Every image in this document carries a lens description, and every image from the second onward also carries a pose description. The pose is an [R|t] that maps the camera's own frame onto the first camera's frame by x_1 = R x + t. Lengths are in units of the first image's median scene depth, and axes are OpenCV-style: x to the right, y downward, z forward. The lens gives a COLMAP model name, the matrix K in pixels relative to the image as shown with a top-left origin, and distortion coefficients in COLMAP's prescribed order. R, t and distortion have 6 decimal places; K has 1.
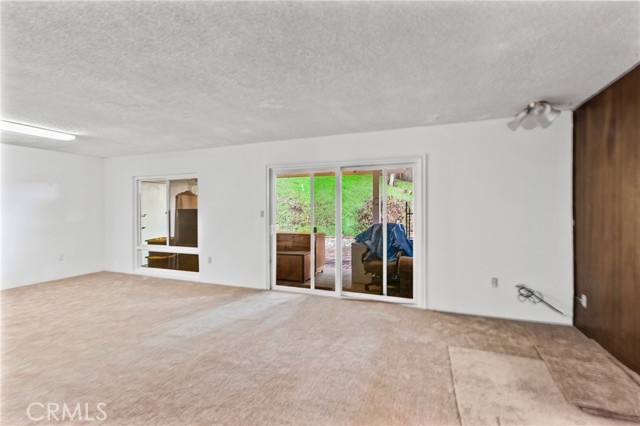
lens RADIAL K [[296.1, 0, 316.2], [0, 296.1, 211.5], [0, 0, 1]] dist [0.000975, -0.000165]
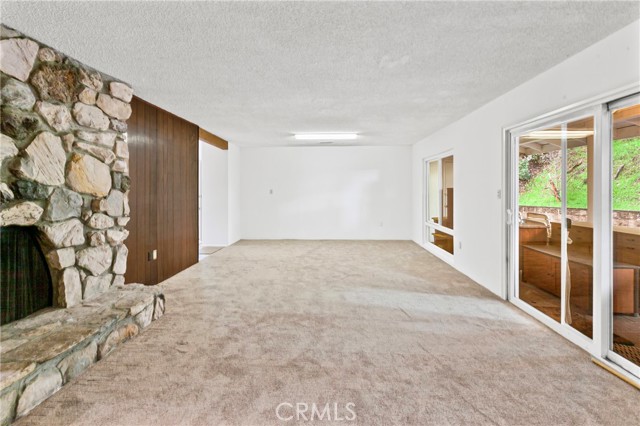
lens RADIAL K [[295.0, 0, 318.0], [0, 295.0, 188.9], [0, 0, 1]] dist [-0.000266, -0.000085]
pose [[0.327344, -0.000351, -0.944905, 0.398689], [-0.014329, 0.999883, -0.005335, 0.006432], [0.944797, 0.015286, 0.327301, 0.367256]]
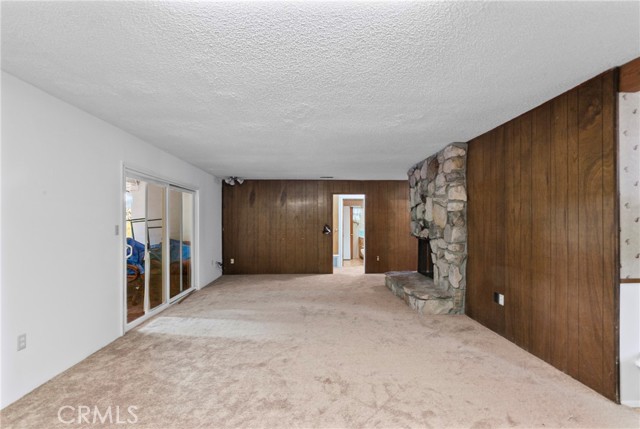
lens RADIAL K [[286.3, 0, 319.0], [0, 286.3, 222.4], [0, 0, 1]] dist [0.000235, 0.000044]
pose [[-0.416776, 0.006266, 0.908988, -1.088108], [0.018309, 0.999831, 0.001503, -0.002880], [-0.908825, 0.017269, -0.416820, 0.933115]]
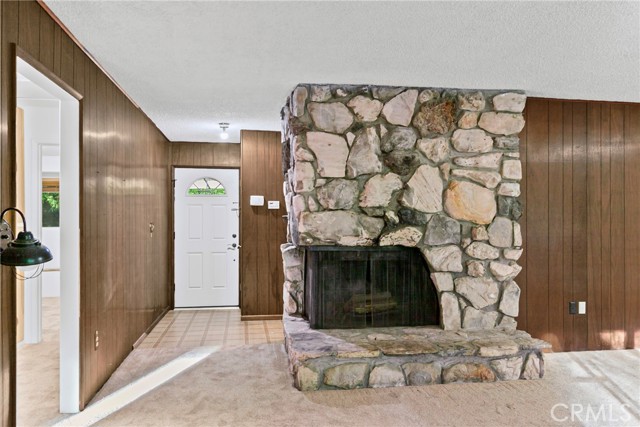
lens RADIAL K [[465.5, 0, 320.0], [0, 465.5, 213.5], [0, 0, 1]] dist [-0.000350, -0.000068]
pose [[-0.854053, -0.006676, -0.520143, 0.404415], [-0.008158, 0.999967, 0.000561, 0.007252], [0.520122, 0.004723, -0.854079, 0.761327]]
